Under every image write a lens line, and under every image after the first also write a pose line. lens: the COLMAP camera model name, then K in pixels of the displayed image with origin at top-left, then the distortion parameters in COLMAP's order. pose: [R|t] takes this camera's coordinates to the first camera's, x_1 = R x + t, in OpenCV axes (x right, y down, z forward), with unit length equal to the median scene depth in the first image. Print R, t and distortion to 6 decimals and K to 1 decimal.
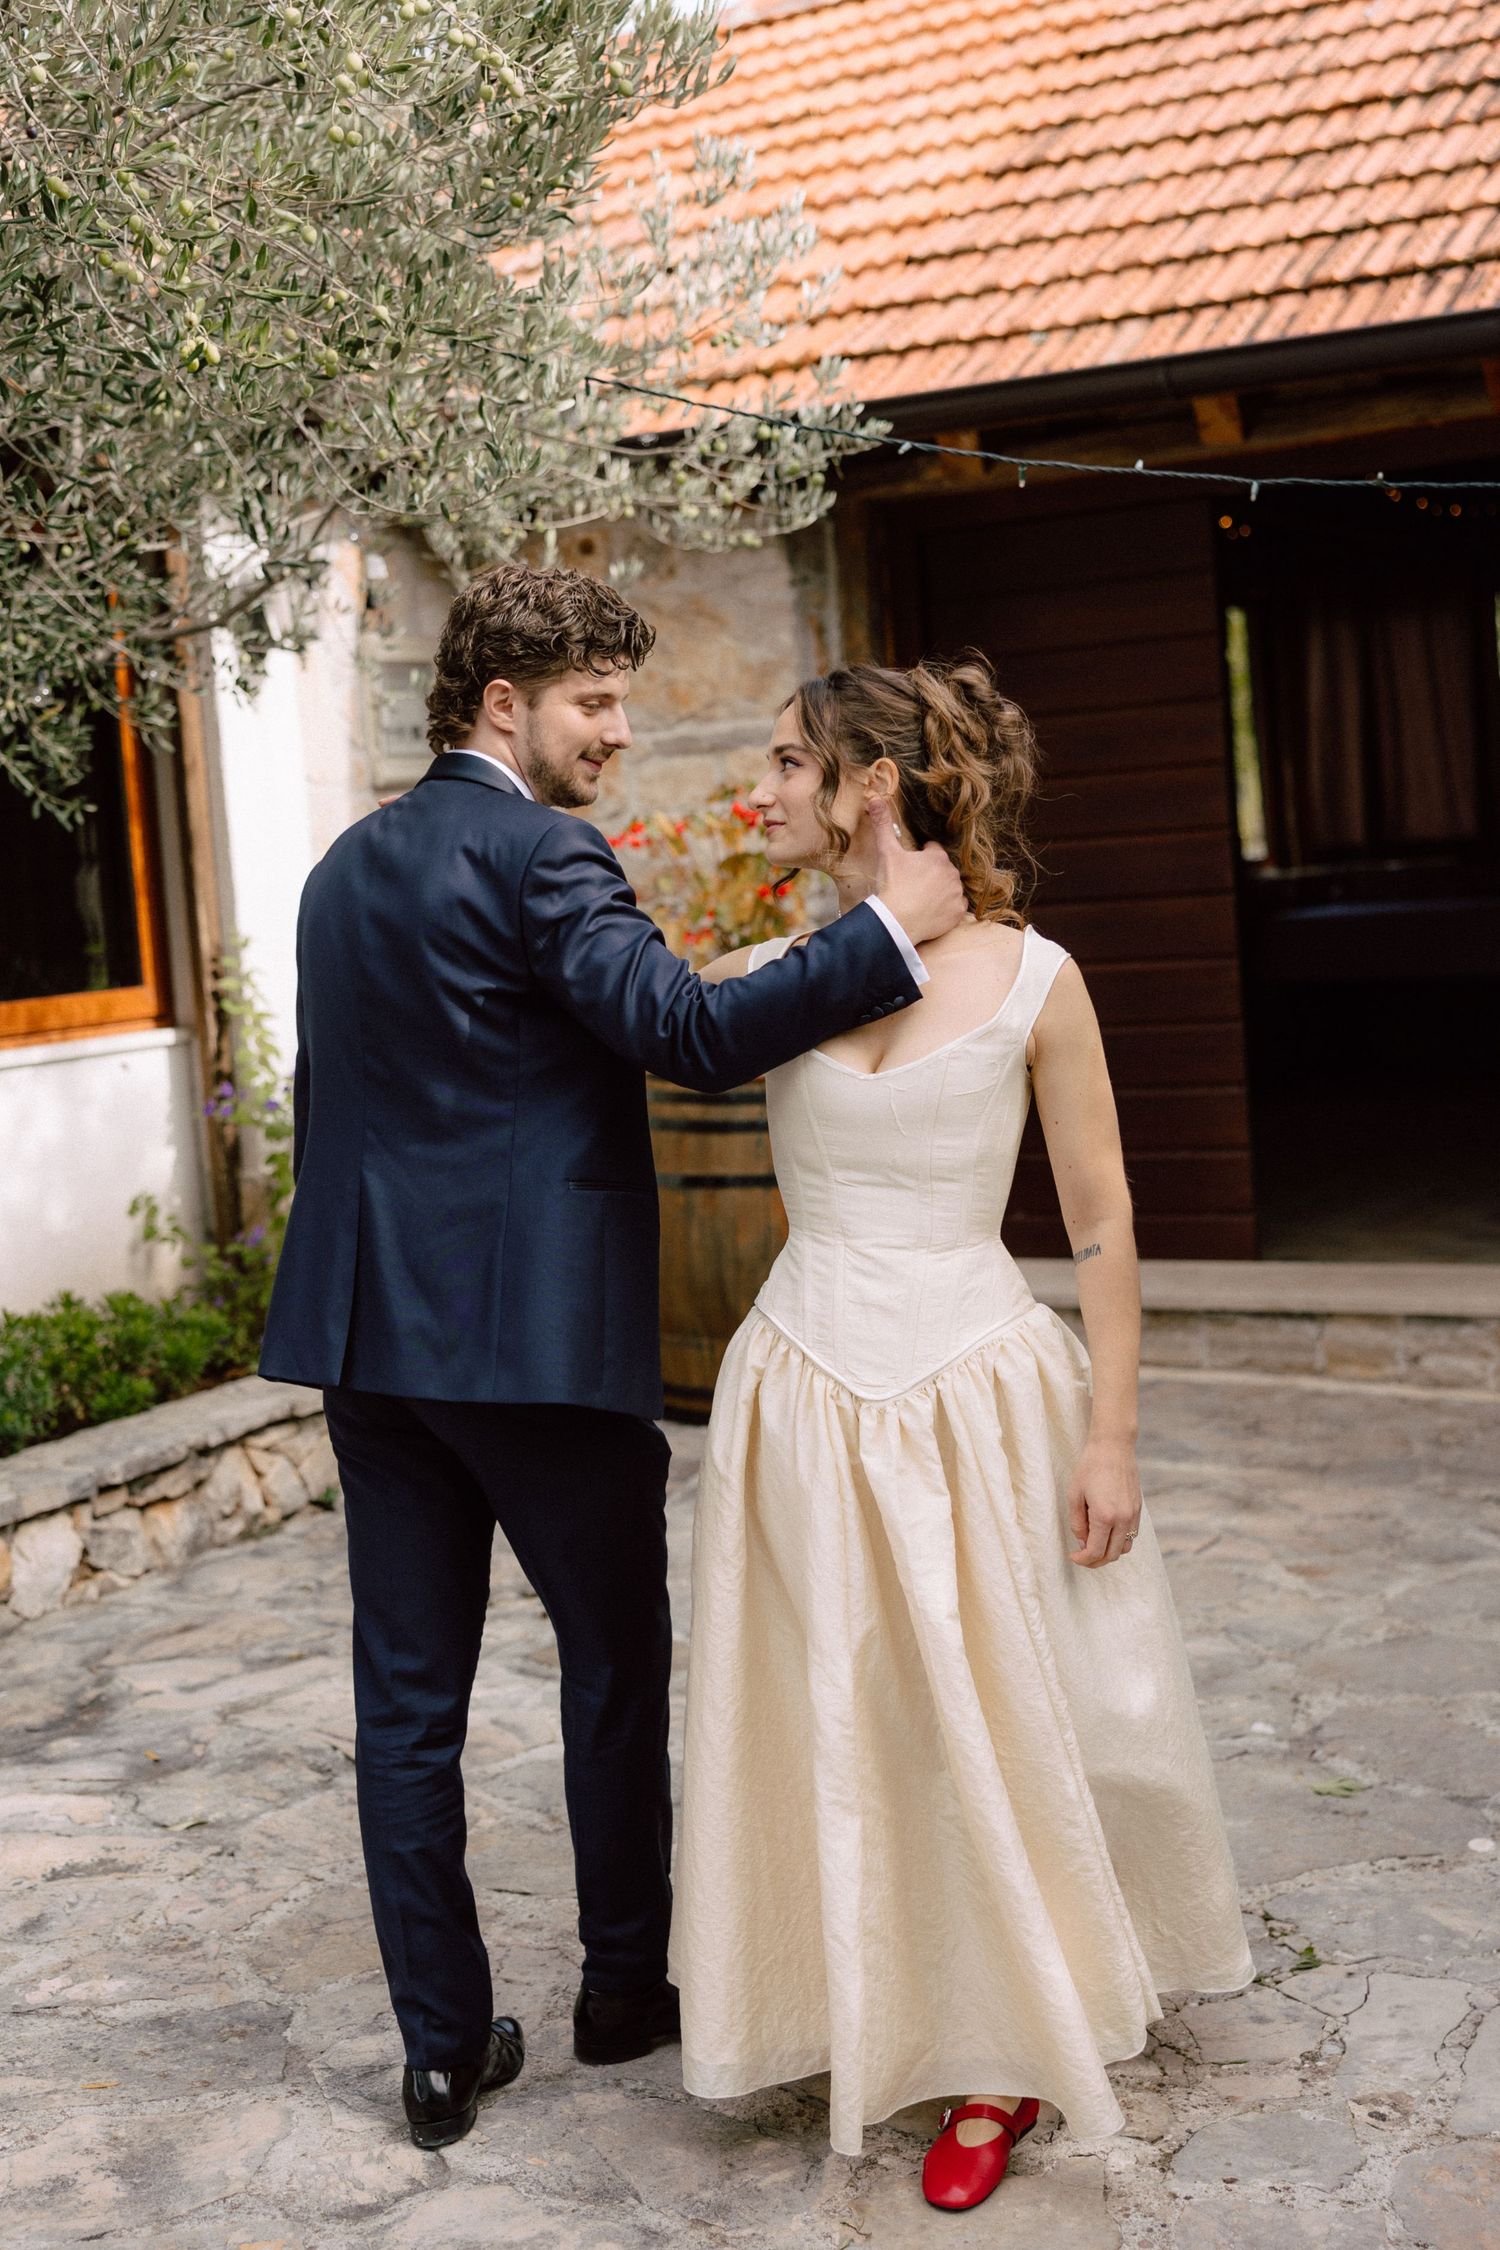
lens RADIAL K [[2977.8, 0, 757.7], [0, 2977.8, 1081.0], [0, 0, 1]] dist [-0.001642, 0.003309]
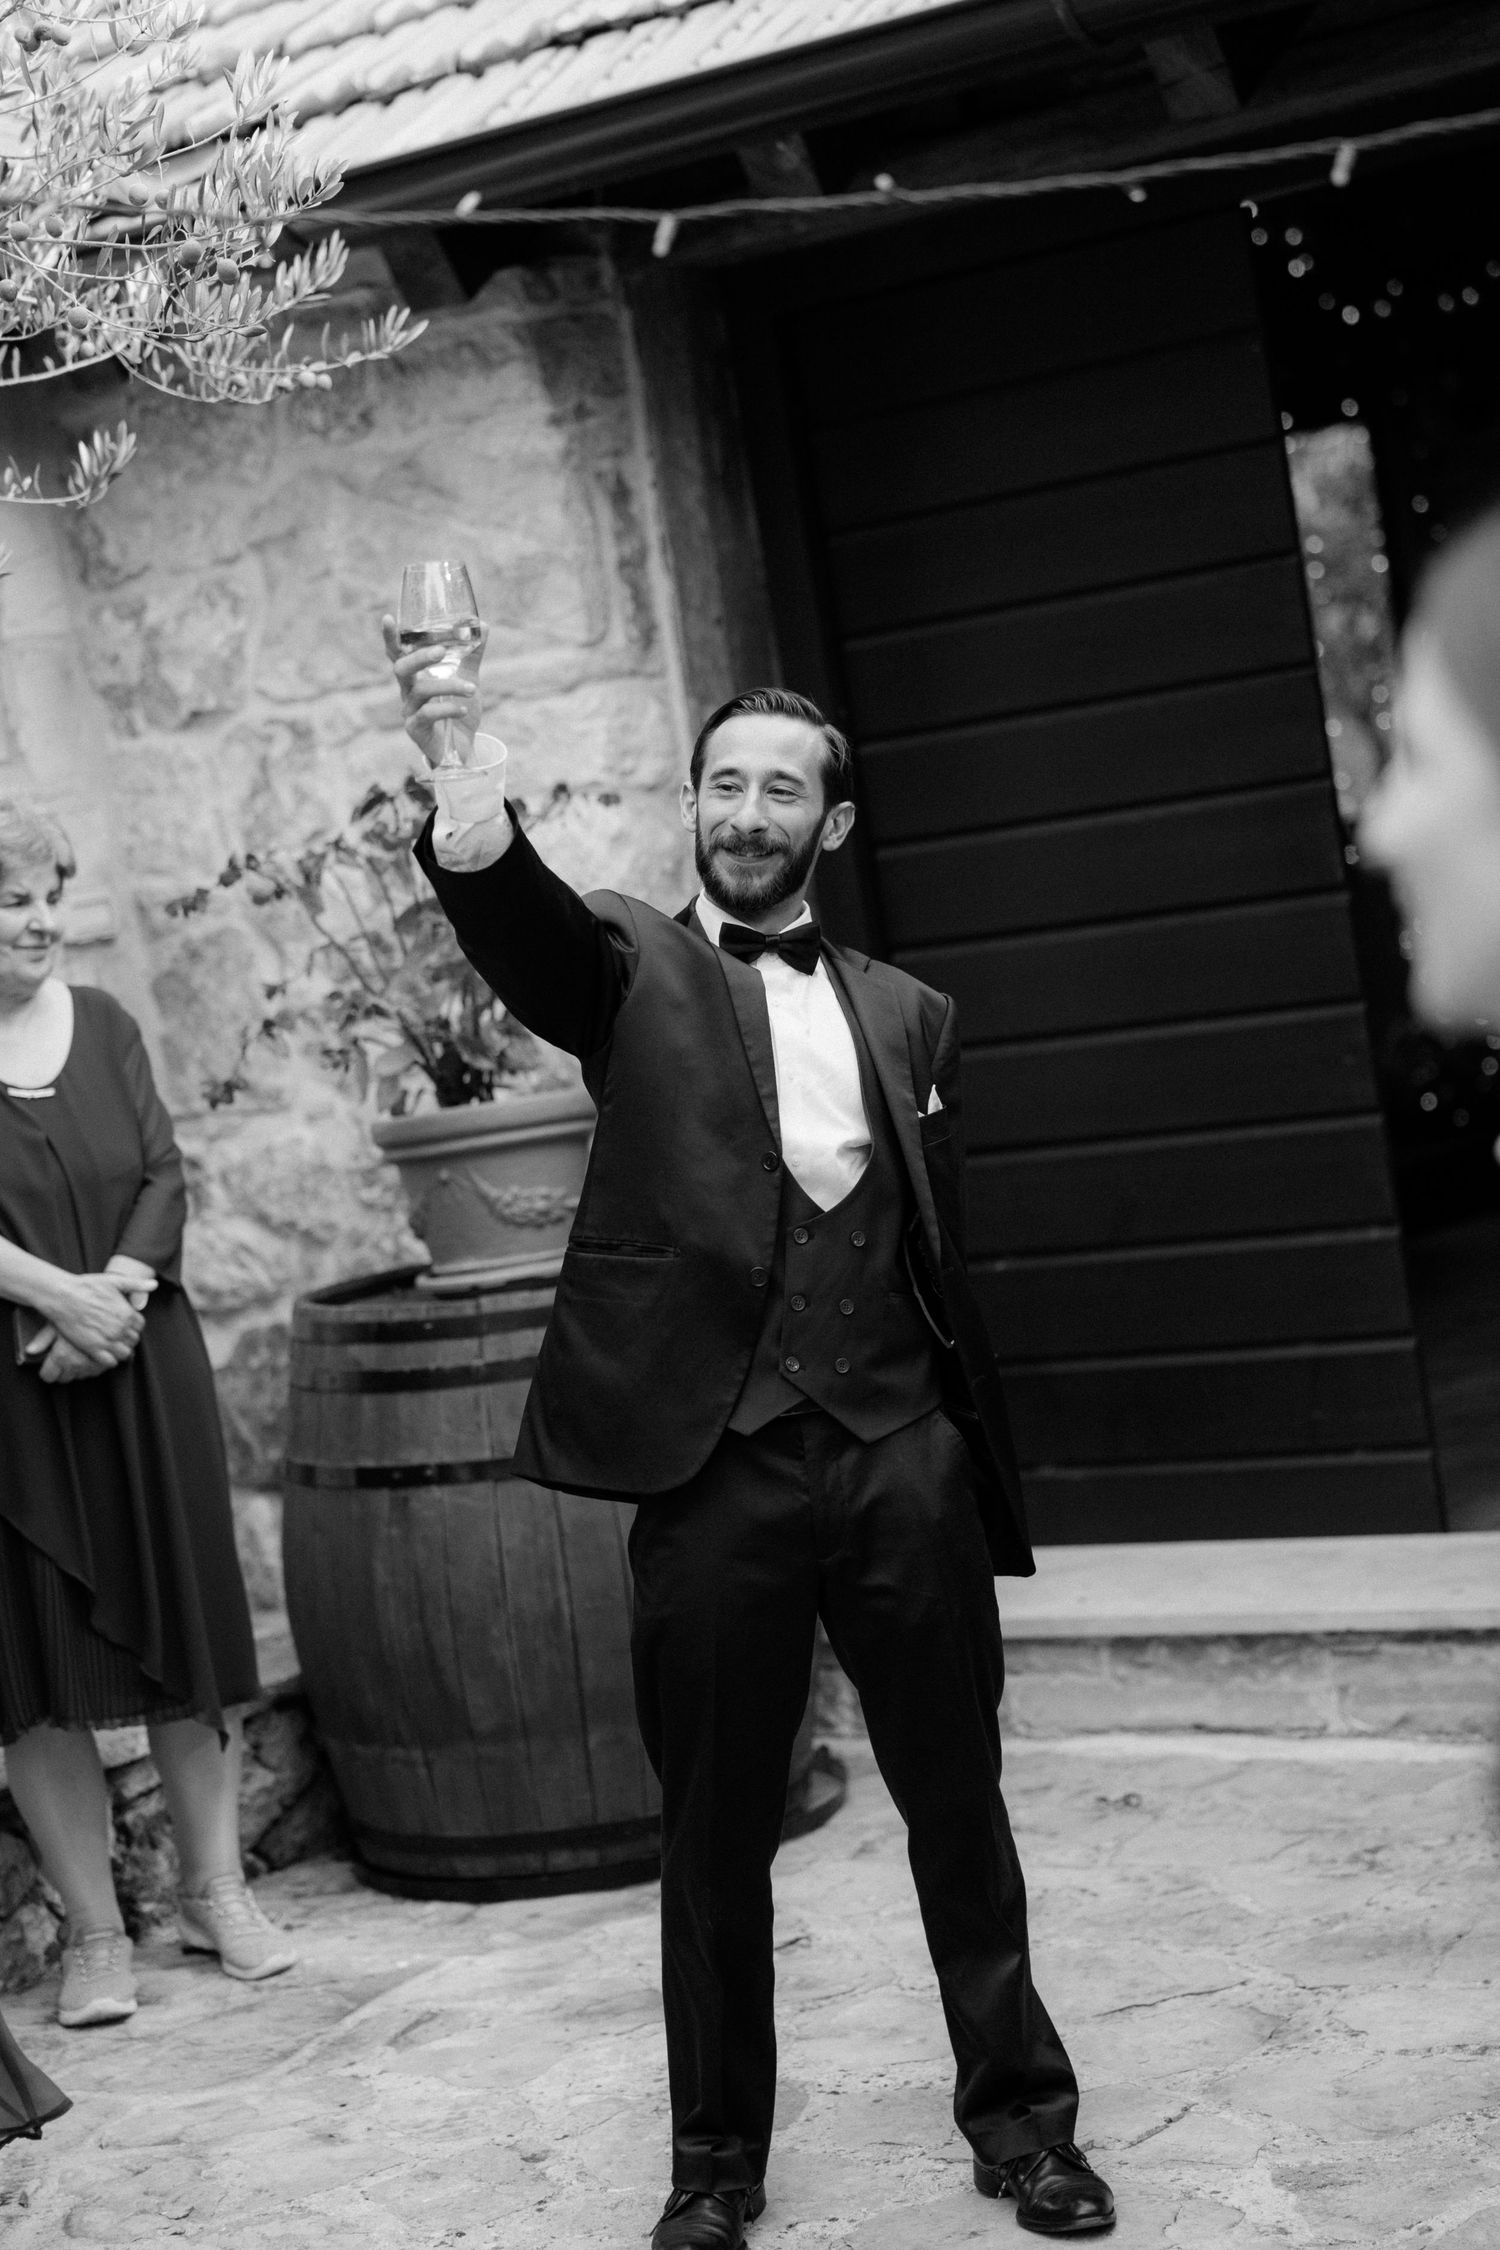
lens RADIAL K [[4550.3, 0, 753.9], [0, 4550.3, 1062.0], [0, 0, 1]] dist [0.033056, -0.173951]
pose [[0.991505, -0.075912, -0.105615, 0.170188], [0.074149, 0.997036, -0.020528, -0.025977], [0.106860, 0.012522, 0.994195, 0.149879]]
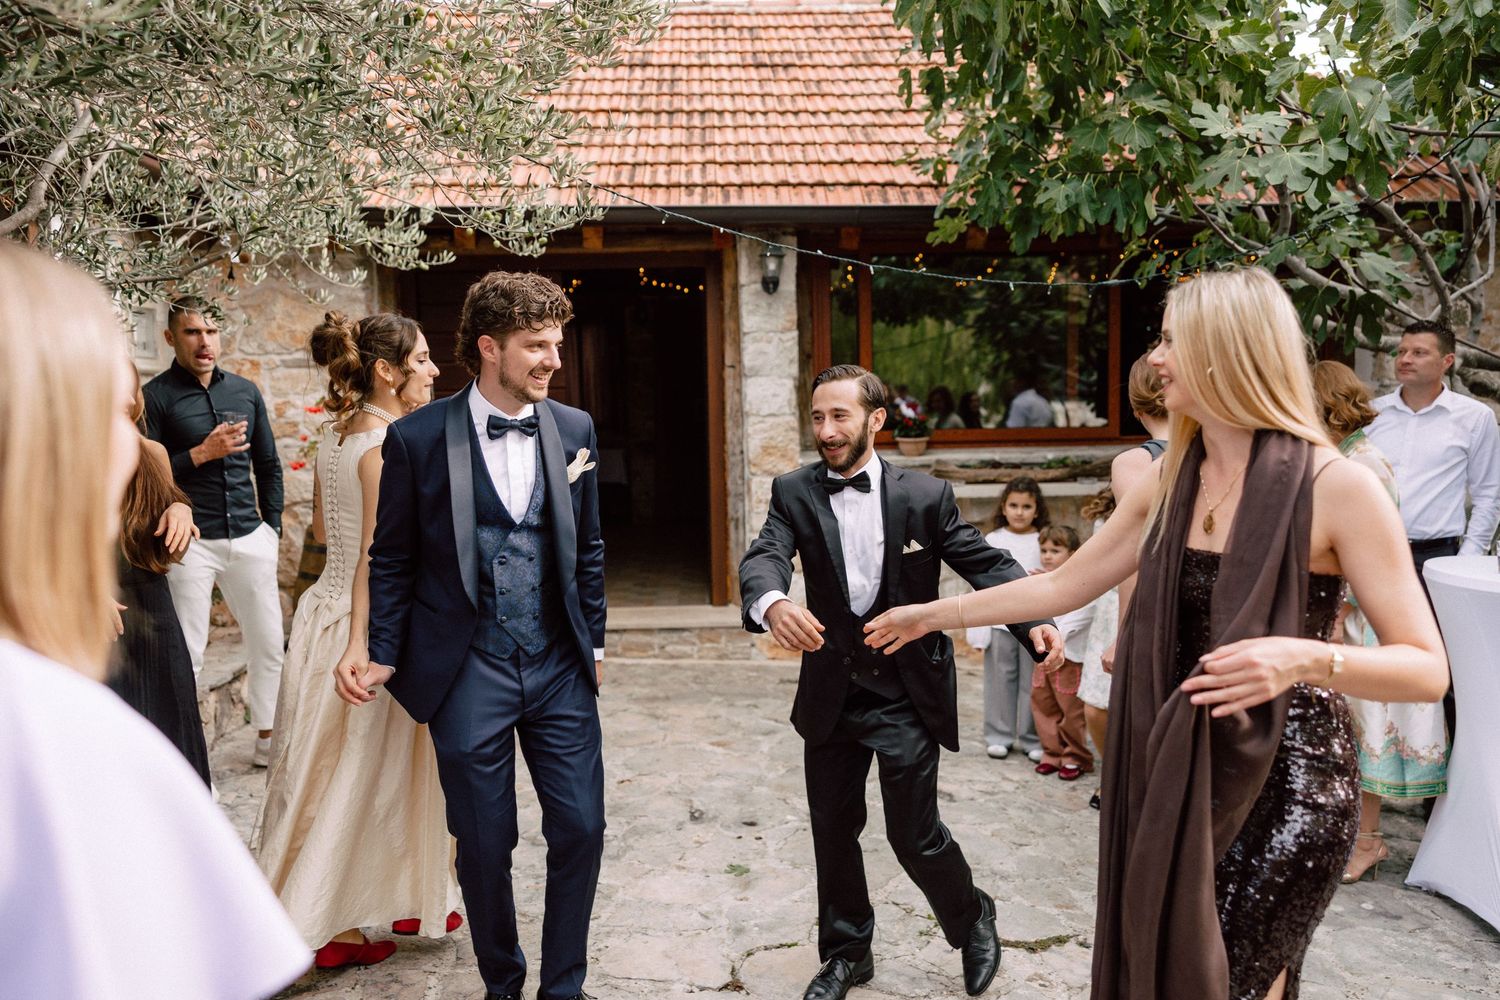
lens RADIAL K [[1198.3, 0, 755.4], [0, 1198.3, 502.6], [0, 0, 1]] dist [0.004241, 0.000685]
pose [[0.837100, 0.011011, 0.546938, -0.272599], [-0.000295, 0.999806, -0.019677, -0.002383], [-0.547049, 0.016311, 0.836942, 0.195039]]
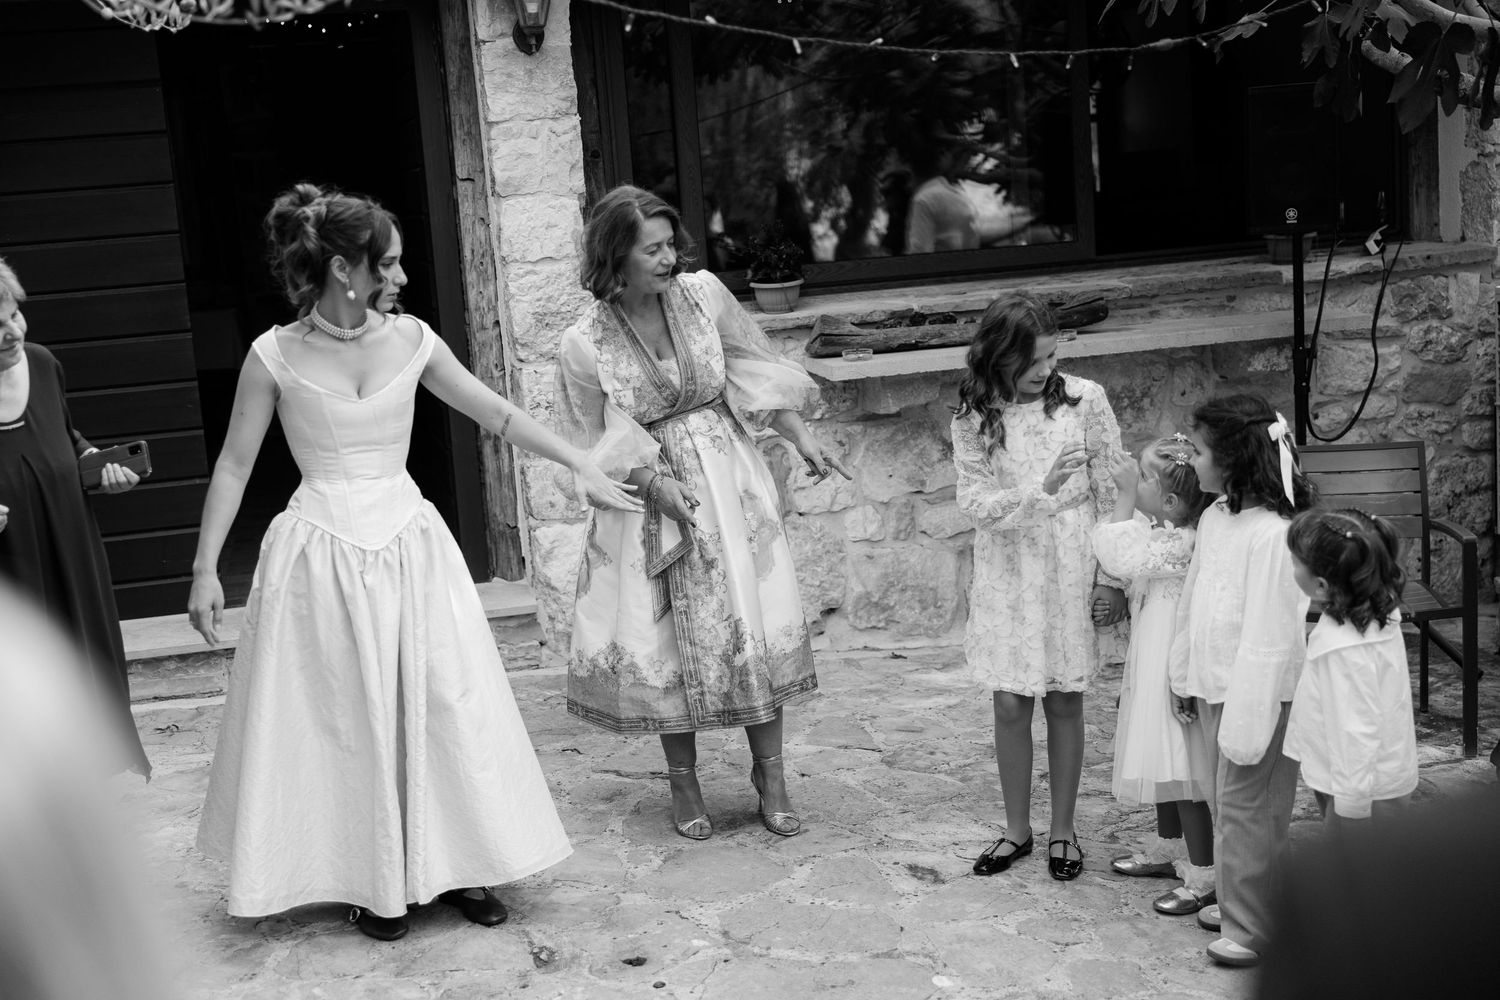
lens RADIAL K [[1971.0, 0, 750.7], [0, 1971.0, 495.9], [0, 0, 1]] dist [-0.004410, -0.007961]
pose [[0.725898, -0.095654, 0.681119, -0.323507], [0.071430, 0.995412, 0.063666, -0.035762], [-0.684084, 0.002438, 0.729399, 0.243626]]
